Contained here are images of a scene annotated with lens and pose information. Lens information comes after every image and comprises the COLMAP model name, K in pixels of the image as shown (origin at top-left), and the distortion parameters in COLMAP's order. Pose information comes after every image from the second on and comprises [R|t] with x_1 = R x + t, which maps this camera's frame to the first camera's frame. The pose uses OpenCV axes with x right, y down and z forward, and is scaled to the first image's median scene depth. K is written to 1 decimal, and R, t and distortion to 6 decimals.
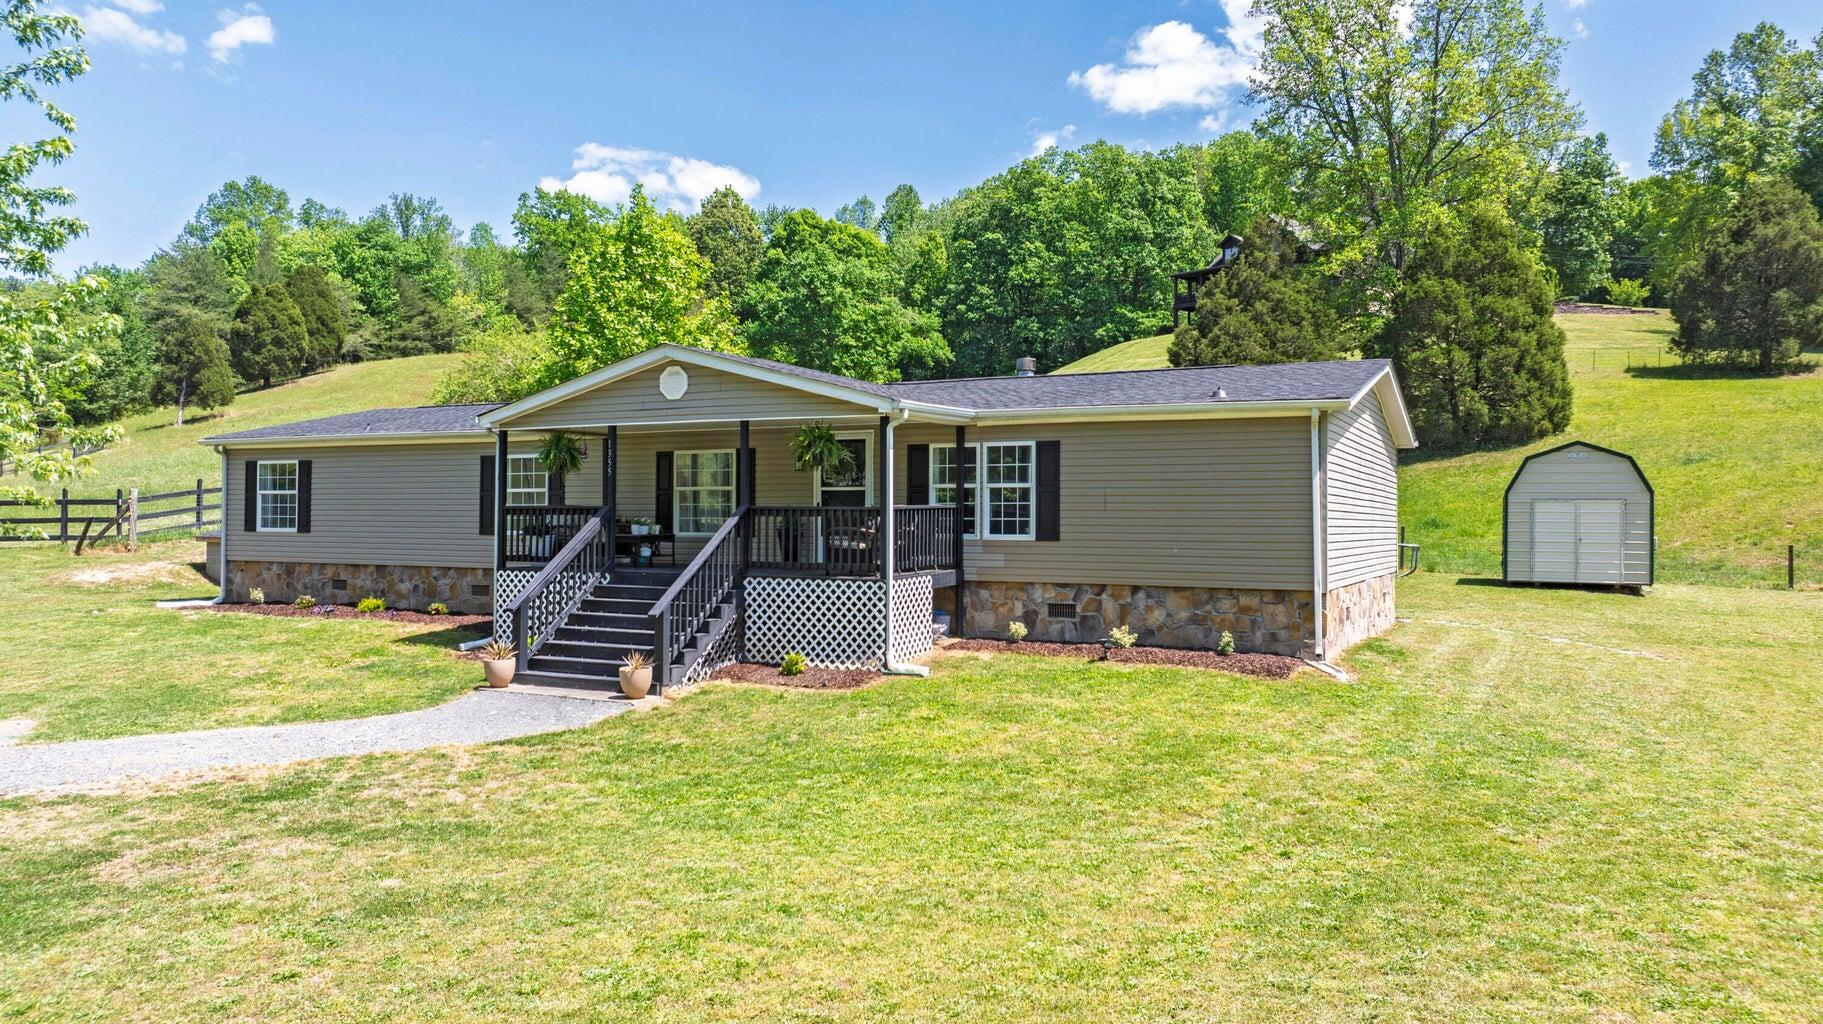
lens RADIAL K [[1312.8, 0, 911.5], [0, 1312.8, 512.0], [0, 0, 1]] dist [-0.008628, -0.003623]
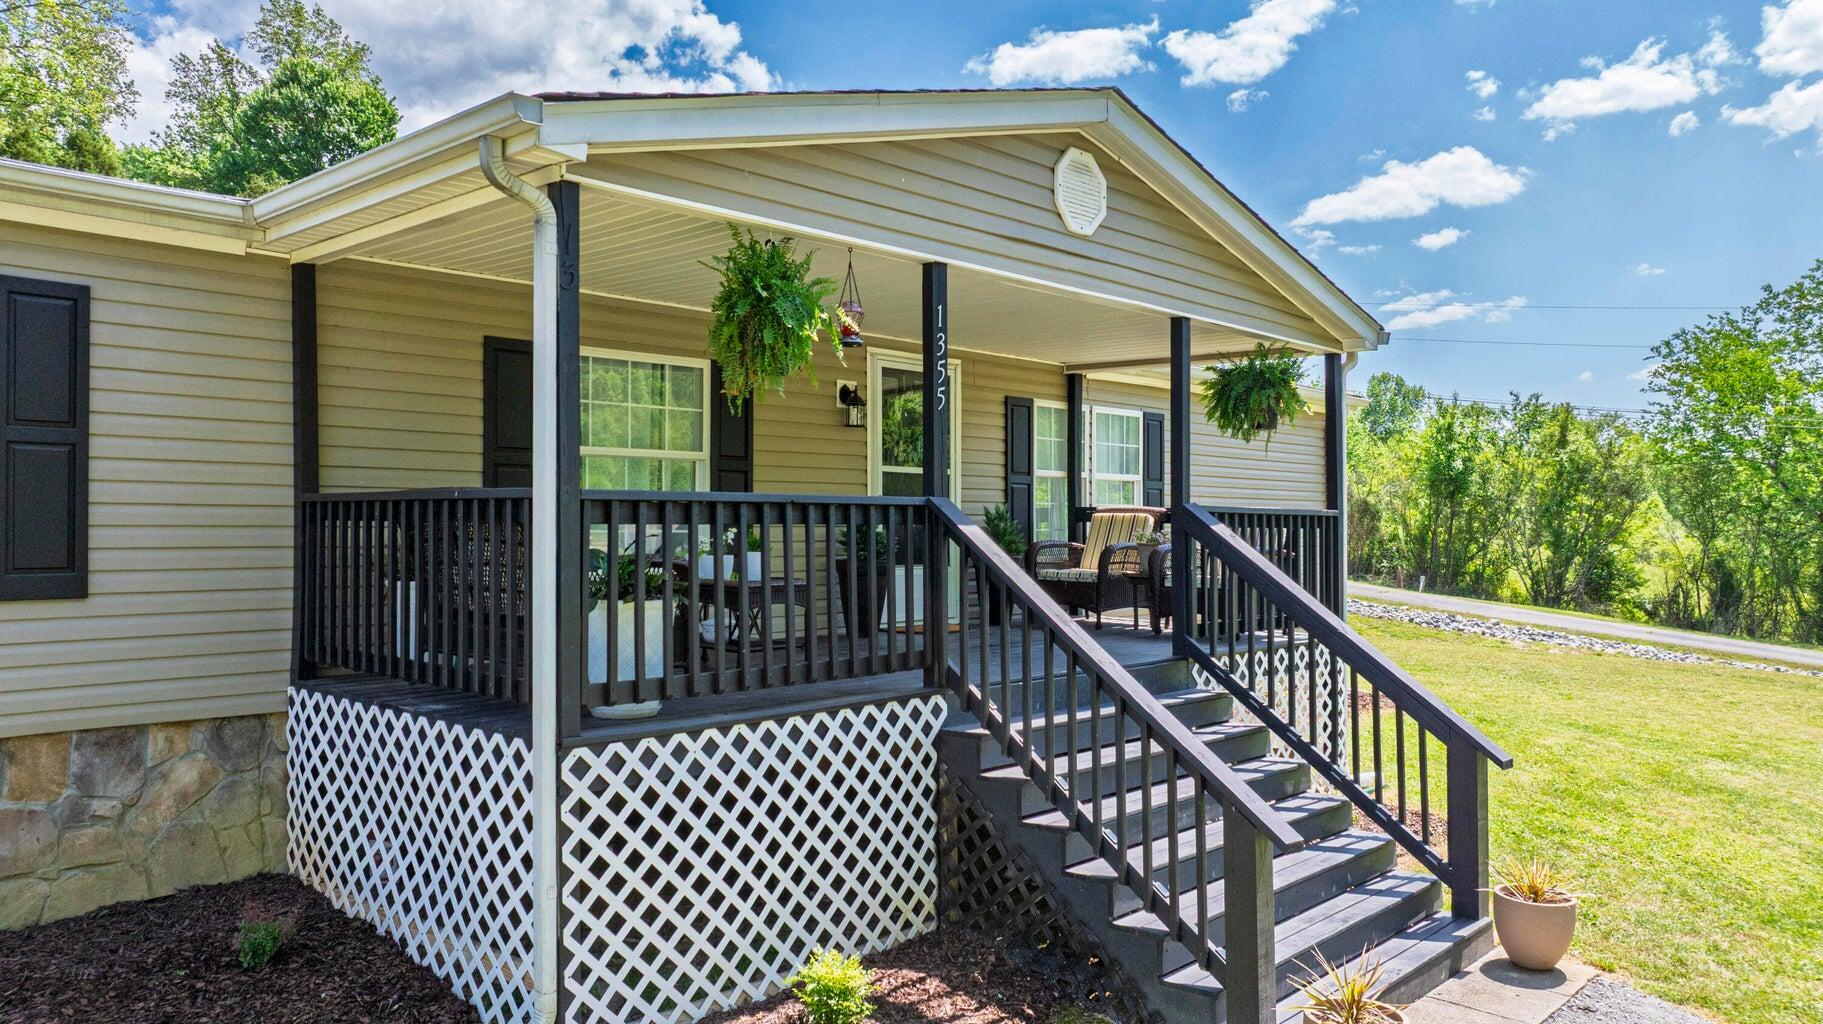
lens RADIAL K [[1303.9, 0, 907.6], [0, 1303.9, 524.1], [0, 0, 1]] dist [-0.000908, -0.000589]
pose [[0.277029, -0.002662, 0.960858, -0.443296], [-0.008605, 0.999949, 0.005251, 0.000122], [-0.960823, -0.009723, 0.276992, 0.726221]]
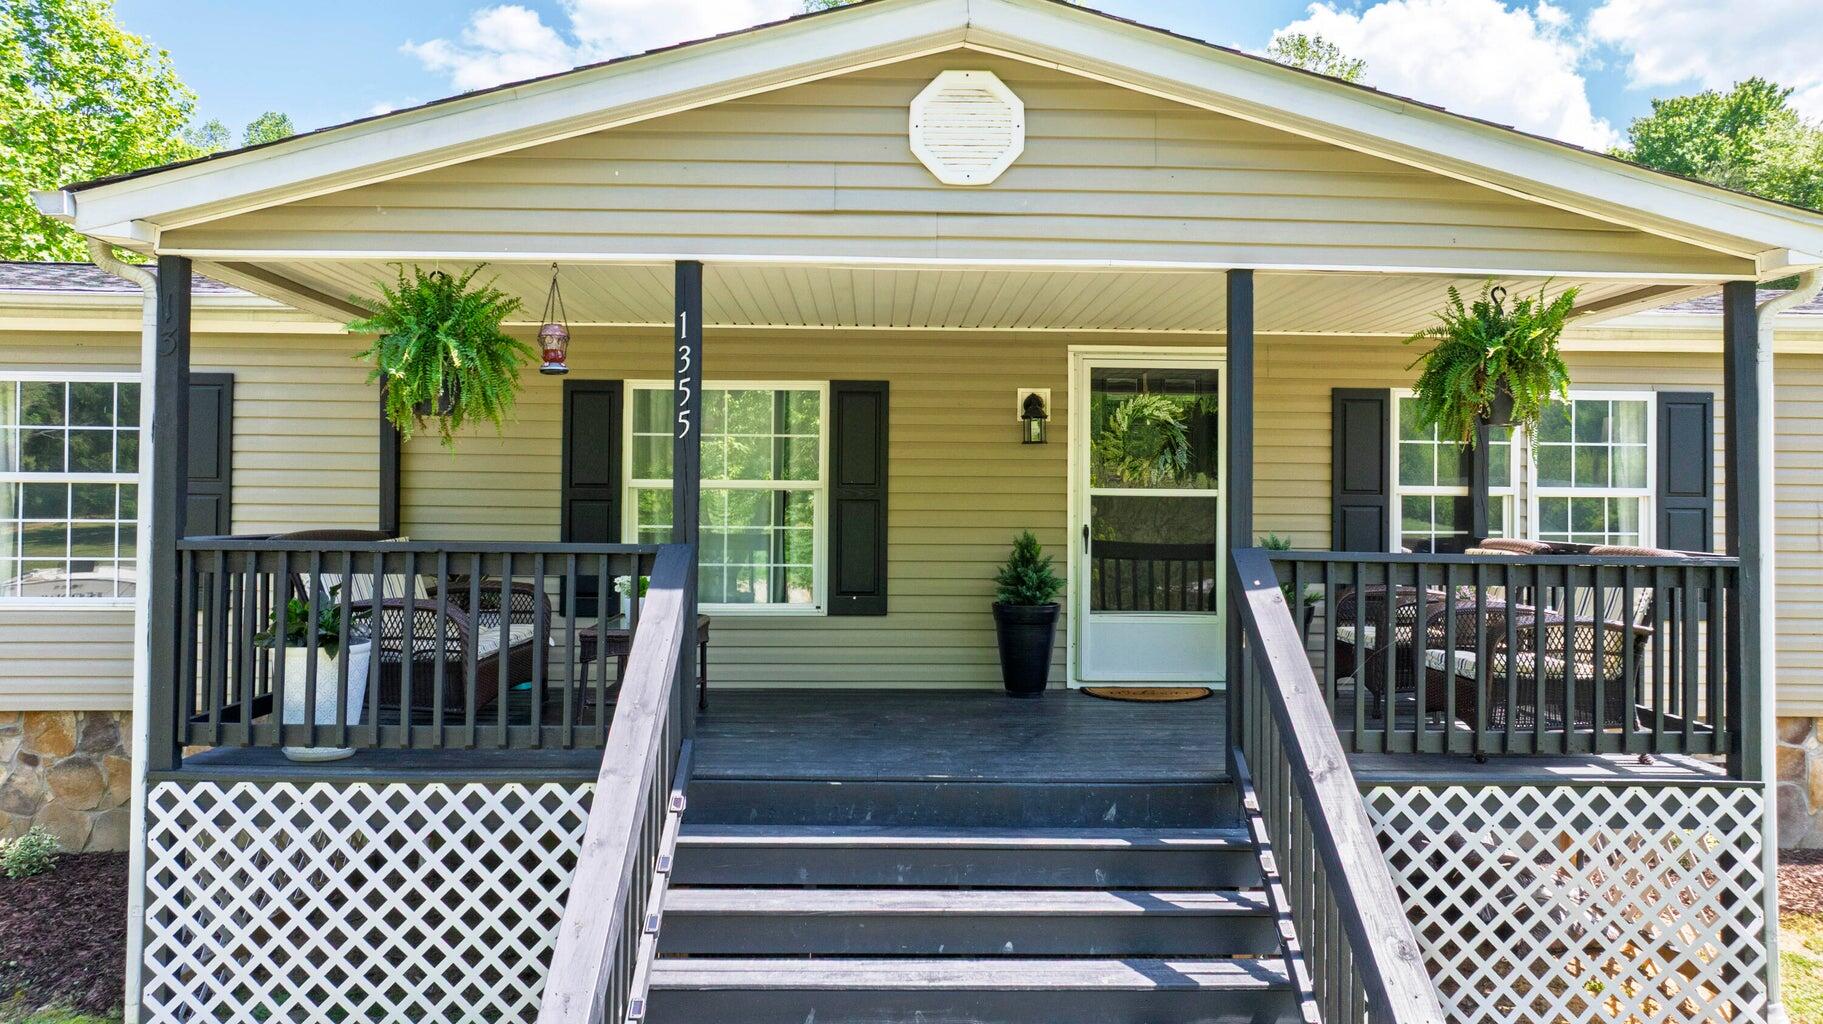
lens RADIAL K [[1285.5, 0, 911.5], [0, 1285.5, 512.0], [0, 0, 1]] dist [-0.015657, -0.002865]
pose [[0.875749, 0.005691, 0.482733, -0.254440], [-0.008922, 0.999951, 0.004396, -0.010798], [-0.482685, -0.008157, 0.875756, 0.582974]]
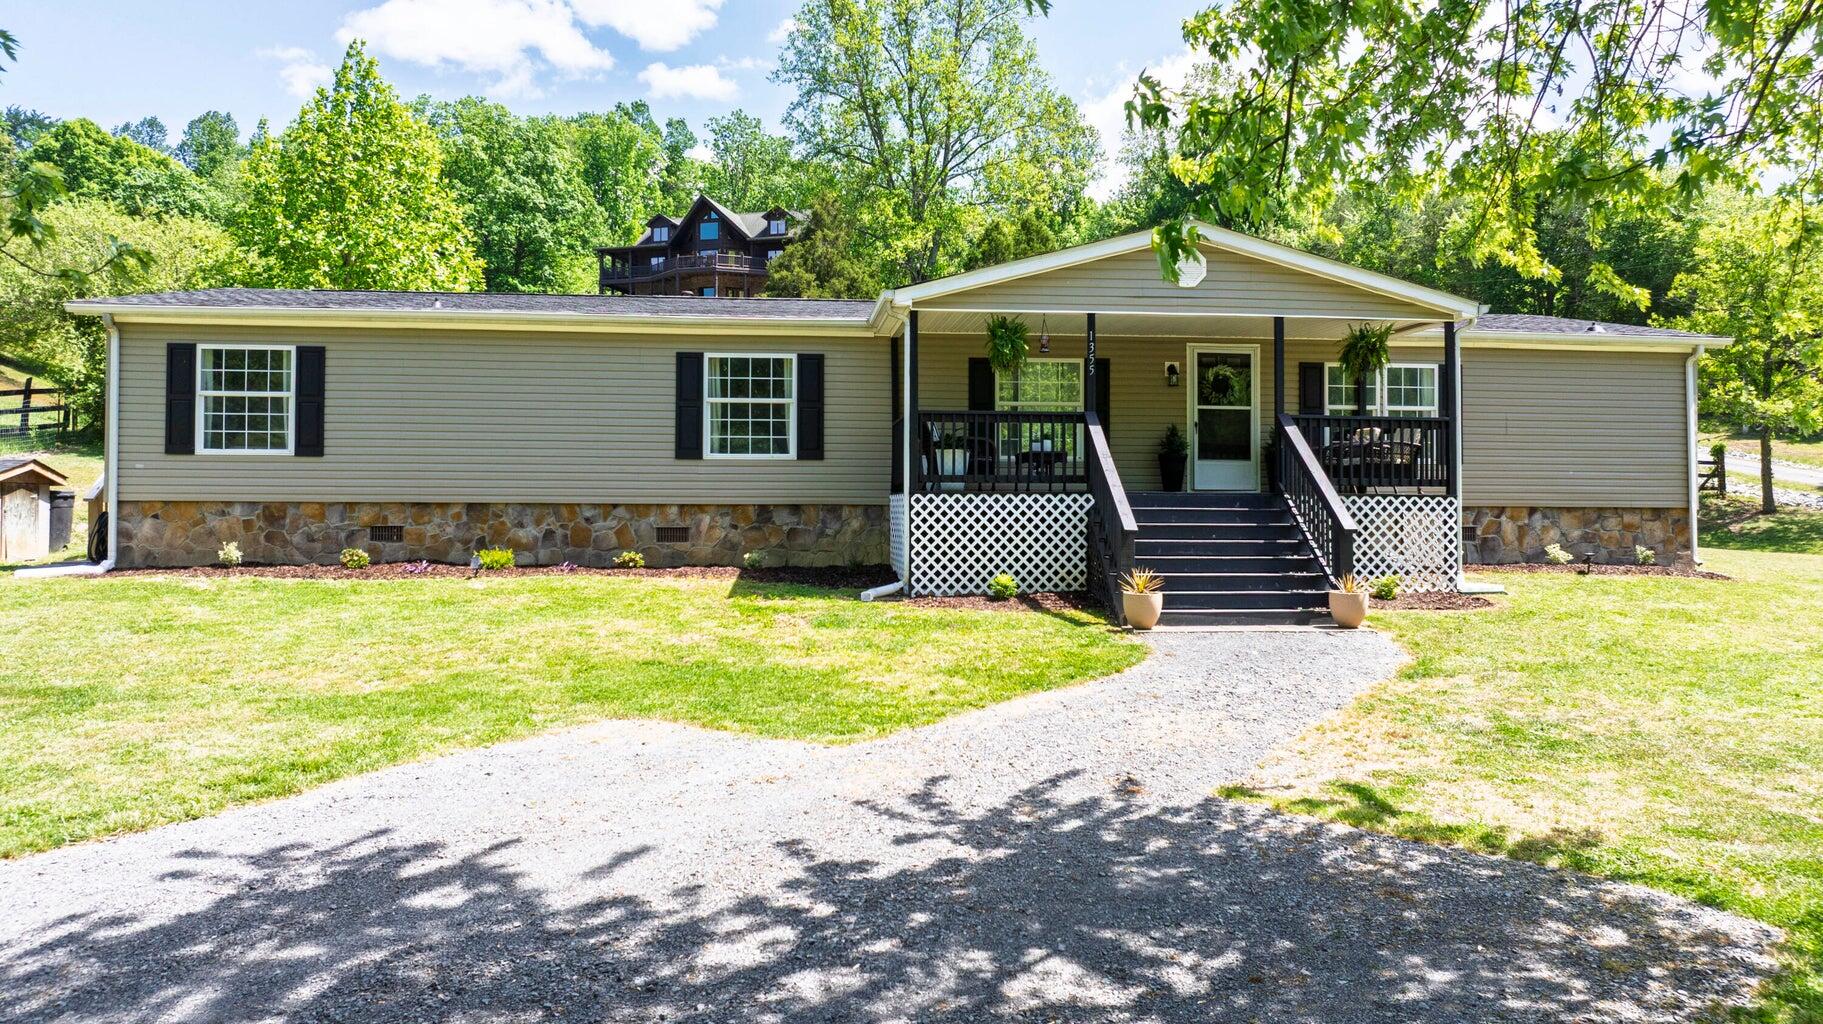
lens RADIAL K [[1312.8, 0, 911.5], [0, 1312.8, 512.0], [0, 0, 1]] dist [-0.008628, -0.003623]
pose [[0.836077, 0.000691, 0.548612, -0.611495], [-0.002544, 0.999993, 0.002618, 0.044015], [-0.548607, -0.003585, 0.836073, 0.302266]]
